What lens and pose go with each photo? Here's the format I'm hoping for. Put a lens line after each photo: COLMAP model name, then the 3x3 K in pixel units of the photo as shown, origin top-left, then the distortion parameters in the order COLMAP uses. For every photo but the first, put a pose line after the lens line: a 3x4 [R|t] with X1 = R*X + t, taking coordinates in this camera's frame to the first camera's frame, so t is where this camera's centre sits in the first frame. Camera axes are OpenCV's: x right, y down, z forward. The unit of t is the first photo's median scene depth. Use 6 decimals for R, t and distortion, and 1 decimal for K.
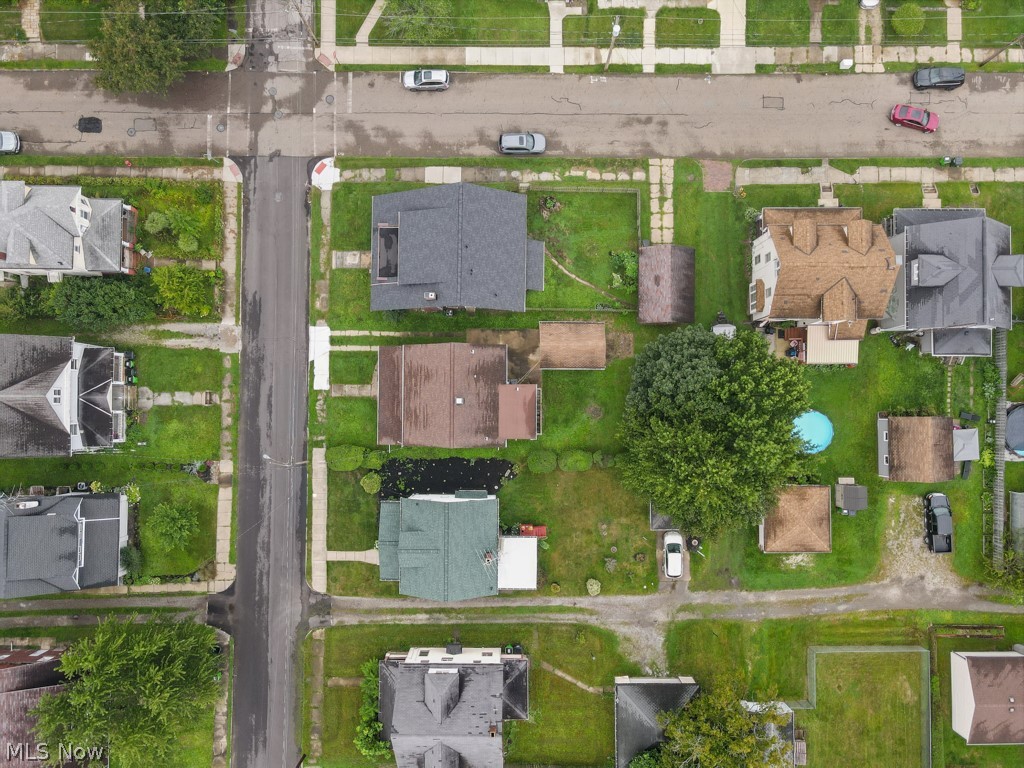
lens RADIAL K [[749.3, 0, 510.9], [0, 749.3, 384.0], [0, 0, 1]] dist [0.008379, 0.021799]
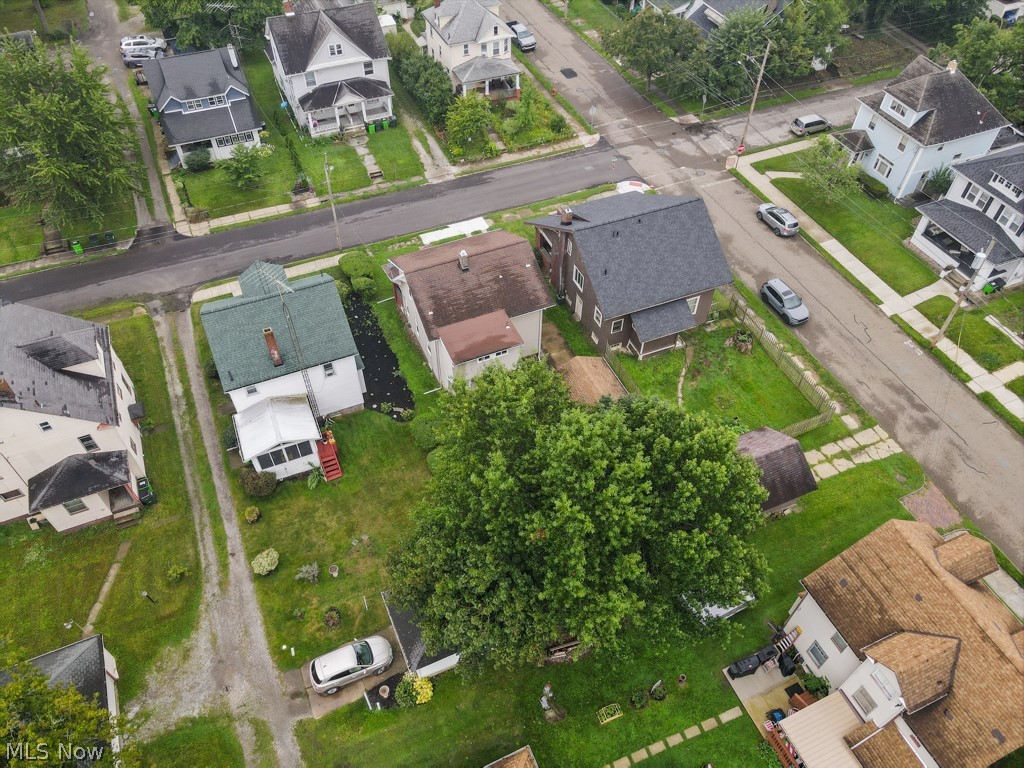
lens RADIAL K [[749.3, 0, 510.9], [0, 749.3, 384.0], [0, 0, 1]] dist [0.008379, 0.021799]
pose [[0.403120, 0.688336, -0.603065, 0.453819], [-0.914947, 0.316926, -0.249860, 0.189755], [0.019139, 0.652496, 0.757551, 0.430520]]
